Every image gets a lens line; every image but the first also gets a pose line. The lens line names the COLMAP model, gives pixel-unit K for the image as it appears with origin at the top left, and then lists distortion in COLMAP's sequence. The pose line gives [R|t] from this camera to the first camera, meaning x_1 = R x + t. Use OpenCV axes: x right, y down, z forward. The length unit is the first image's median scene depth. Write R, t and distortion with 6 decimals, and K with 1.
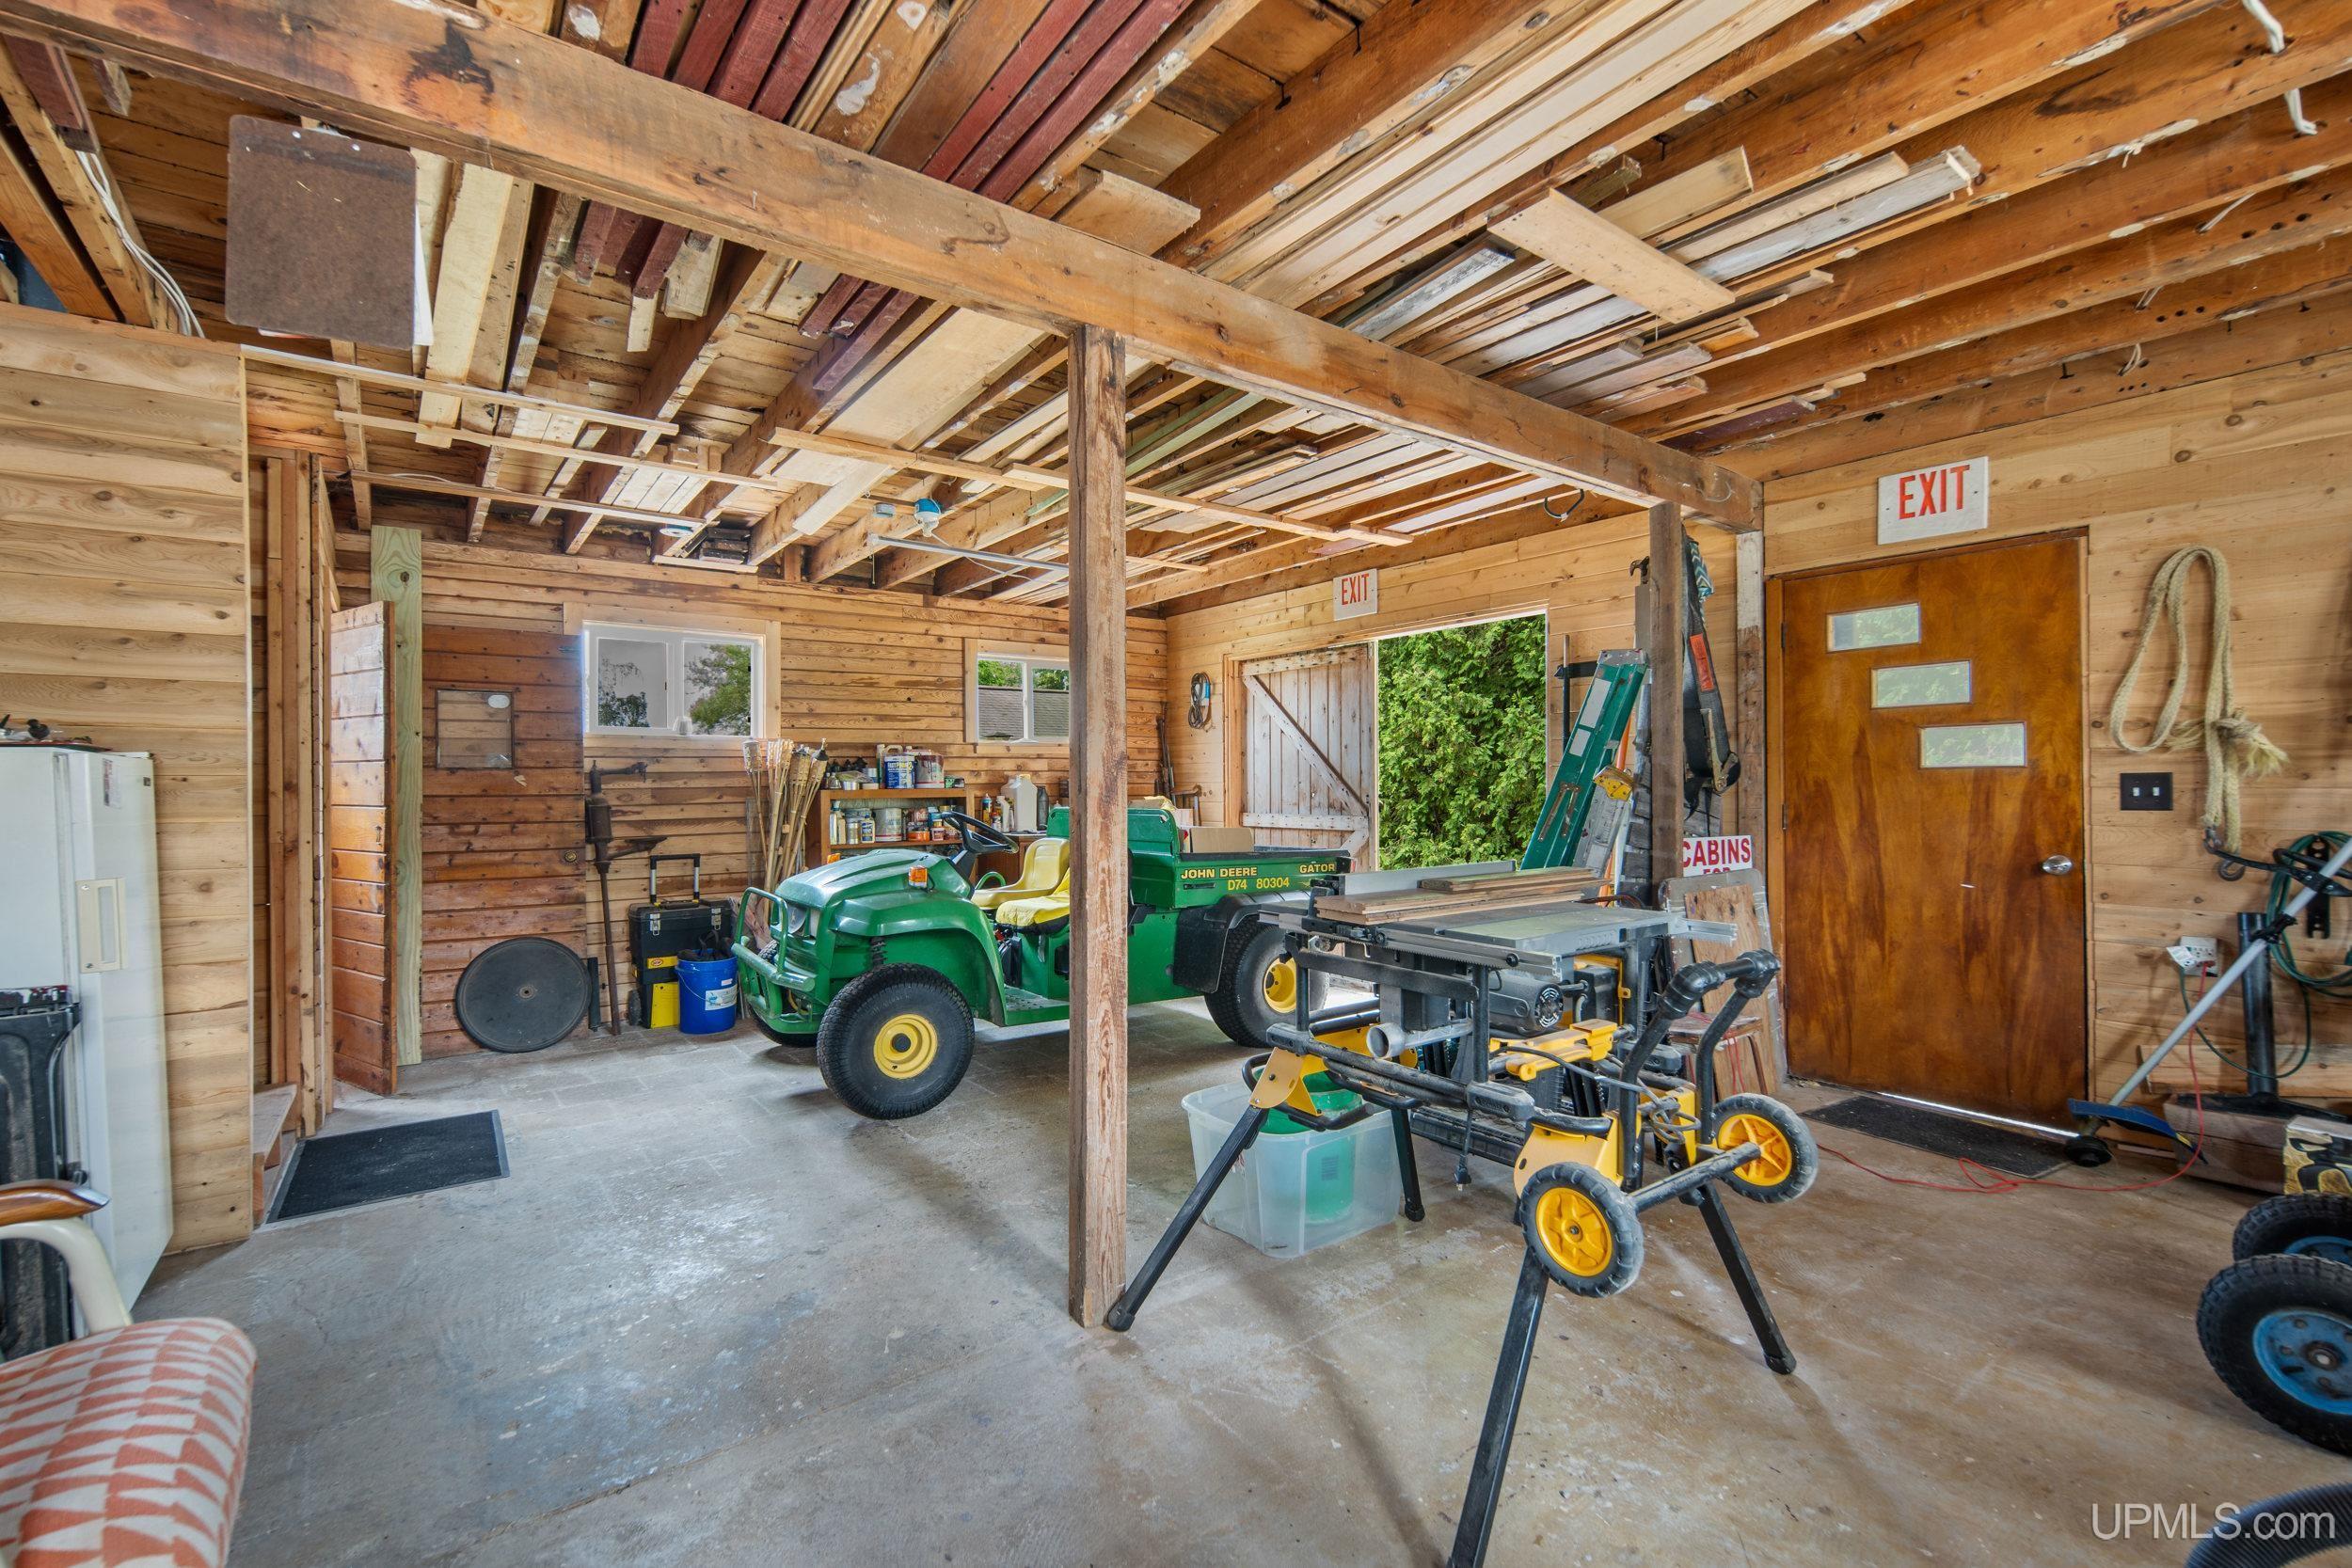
lens RADIAL K [[1023.2, 0, 1179.4], [0, 1023.2, 791.9], [0, 0, 1]] dist [0.013405, -0.005850]
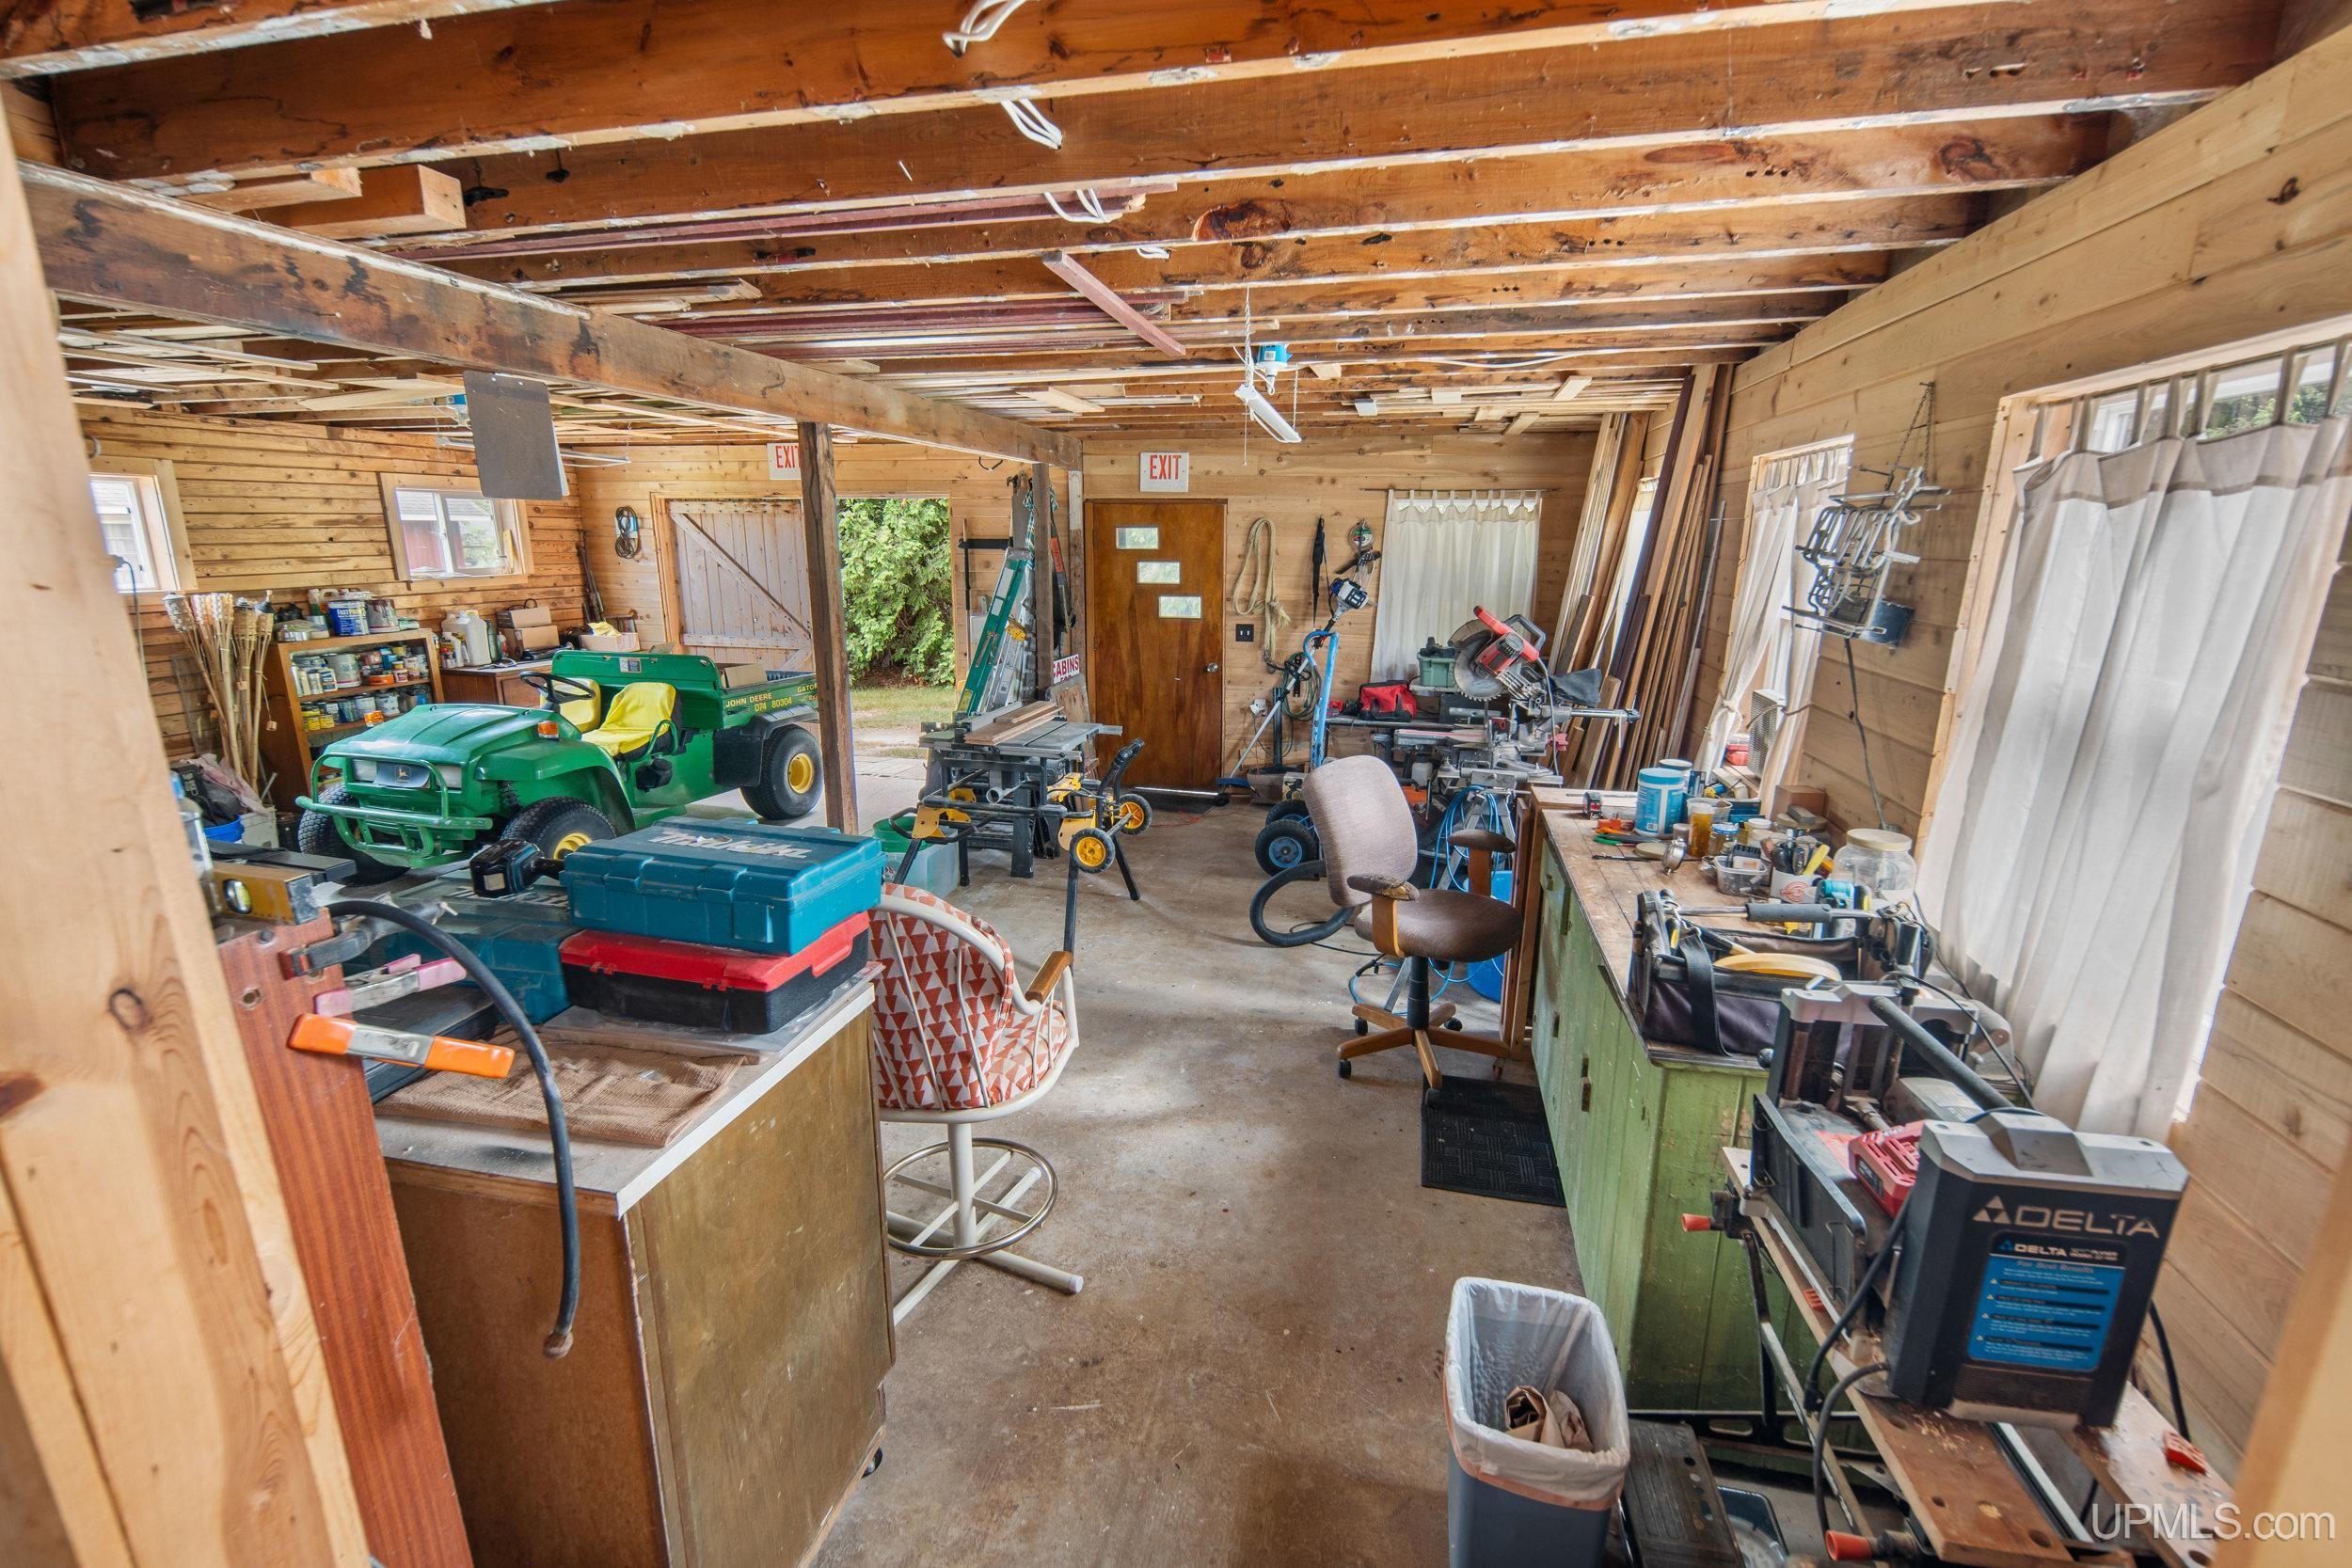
lens RADIAL K [[978.8, 0, 1168.7], [0, 978.8, 791.2], [0, 0, 1]] dist [0.000191, -0.000128]
pose [[0.775057, -0.142715, 0.615564, -0.389632], [-0.008215, 0.971803, 0.235650, -0.127975], [-0.631838, -0.187699, 0.752030, -0.395458]]
